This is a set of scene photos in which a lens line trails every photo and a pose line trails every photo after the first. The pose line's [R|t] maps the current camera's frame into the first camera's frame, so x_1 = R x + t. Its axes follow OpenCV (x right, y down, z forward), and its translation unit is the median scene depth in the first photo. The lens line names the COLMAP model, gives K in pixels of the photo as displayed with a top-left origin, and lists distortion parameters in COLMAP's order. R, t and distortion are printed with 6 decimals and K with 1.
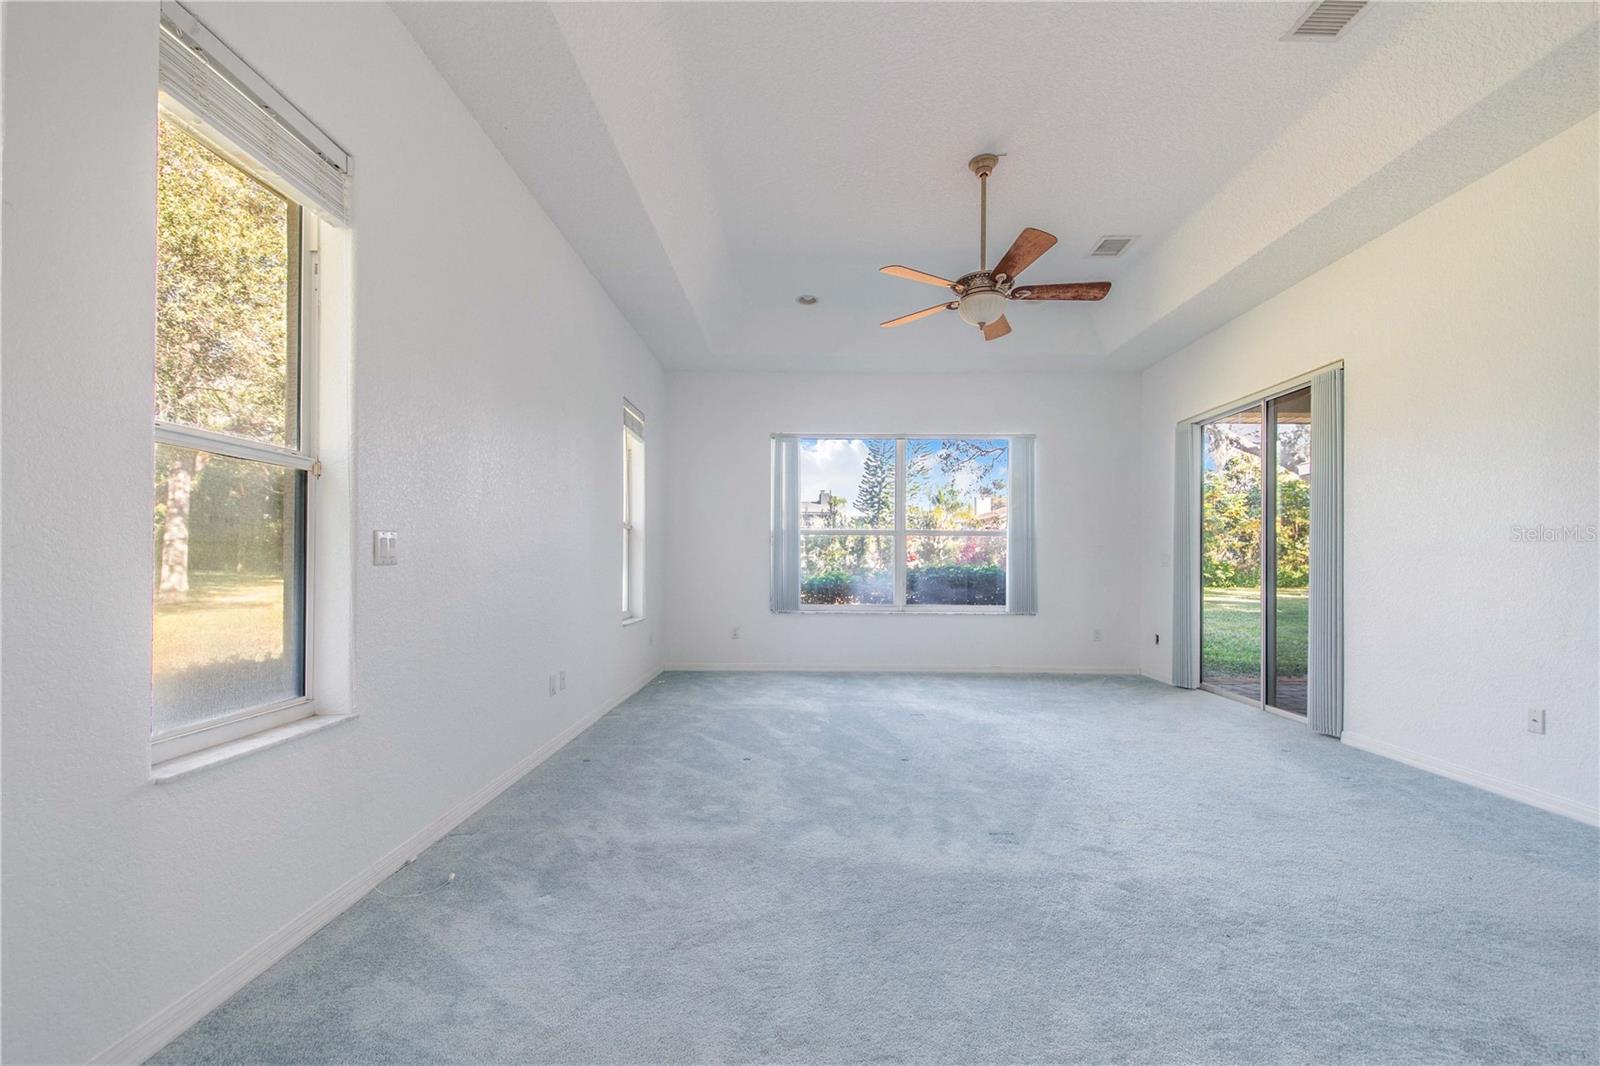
lens RADIAL K [[630.6, 0, 795.5], [0, 630.6, 547.9], [0, 0, 1]] dist [0.061613, -0.036201]
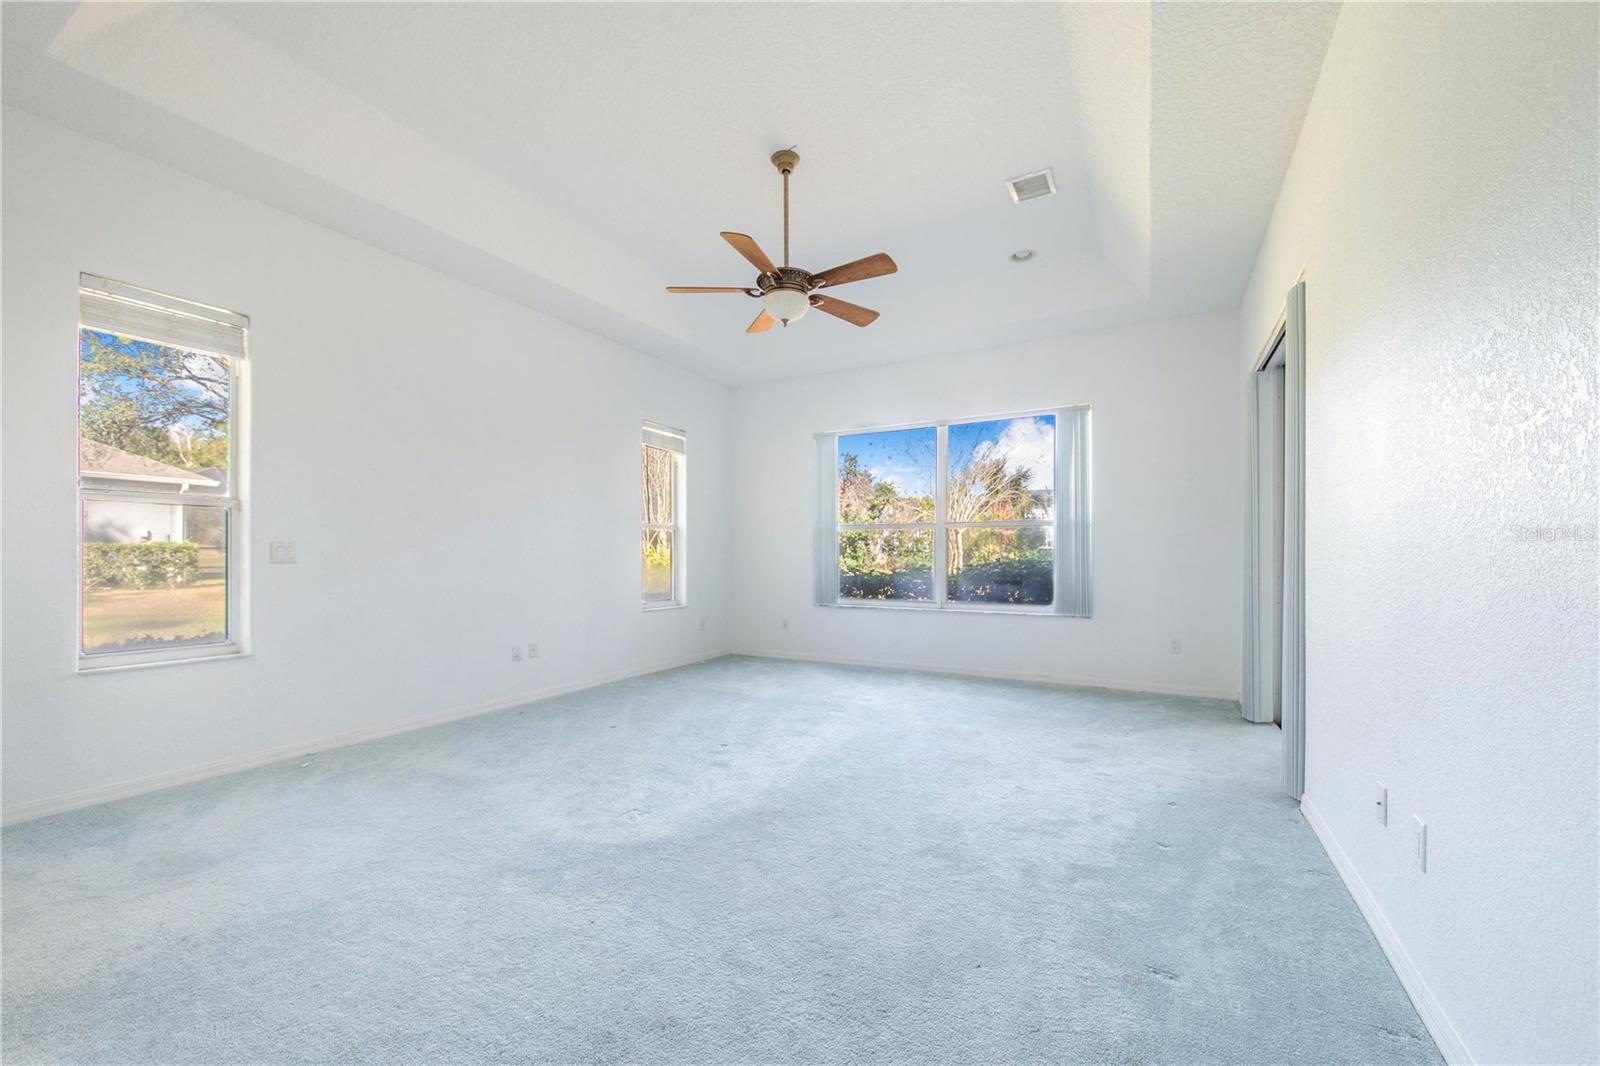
lens RADIAL K [[630.6, 0, 795.5], [0, 630.6, 547.9], [0, 0, 1]] dist [0.061613, -0.036201]
pose [[0.879627, -0.009300, -0.475573, 0.764205], [0.015139, 0.999850, 0.008448, -0.003374], [0.475423, -0.014631, 0.879636, 0.125664]]
